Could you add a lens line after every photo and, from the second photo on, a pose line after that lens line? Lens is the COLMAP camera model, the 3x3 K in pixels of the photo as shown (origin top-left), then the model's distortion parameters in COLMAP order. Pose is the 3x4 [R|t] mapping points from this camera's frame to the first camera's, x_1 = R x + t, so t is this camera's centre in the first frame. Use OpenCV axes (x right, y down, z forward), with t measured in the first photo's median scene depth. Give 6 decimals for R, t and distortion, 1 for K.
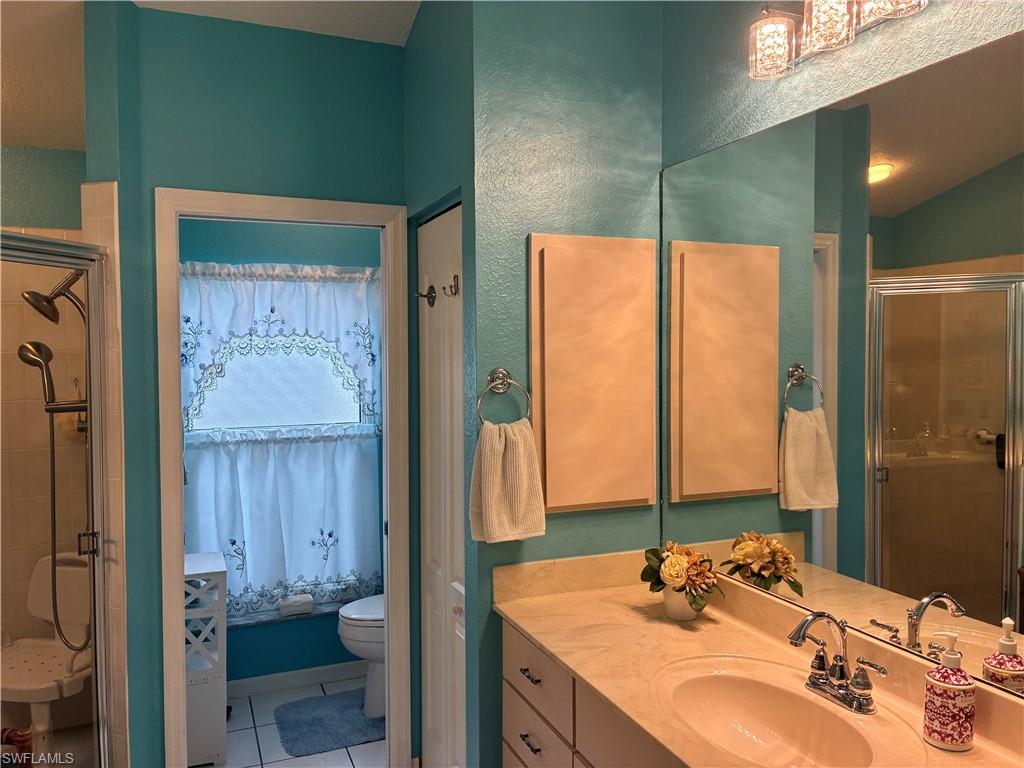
lens RADIAL K [[778.3, 0, 504.0], [0, 778.3, 379.7], [0, 0, 1]] dist [0.040208, -0.049641]
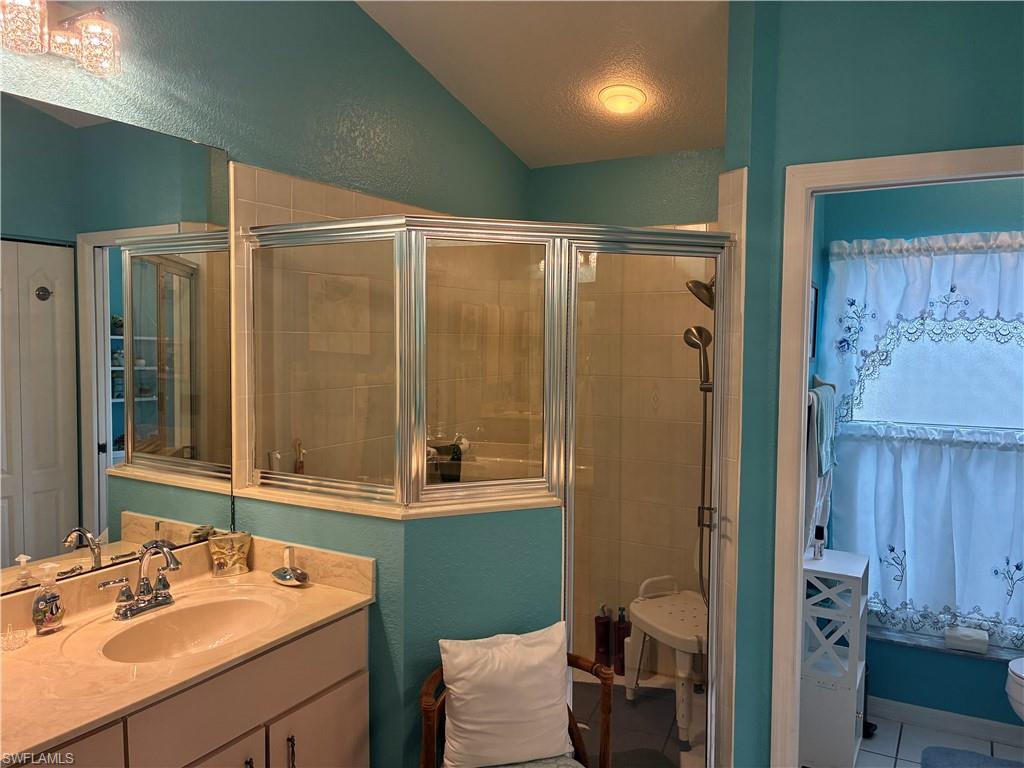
lens RADIAL K [[778.3, 0, 507.6], [0, 778.3, 384.6], [0, 0, 1]] dist [0.040208, -0.049641]
pose [[0.615286, 0.059604, -0.786048, 0.082026], [-0.040337, 0.998212, 0.044118, -0.003462], [0.787271, 0.004562, 0.616590, 0.093679]]
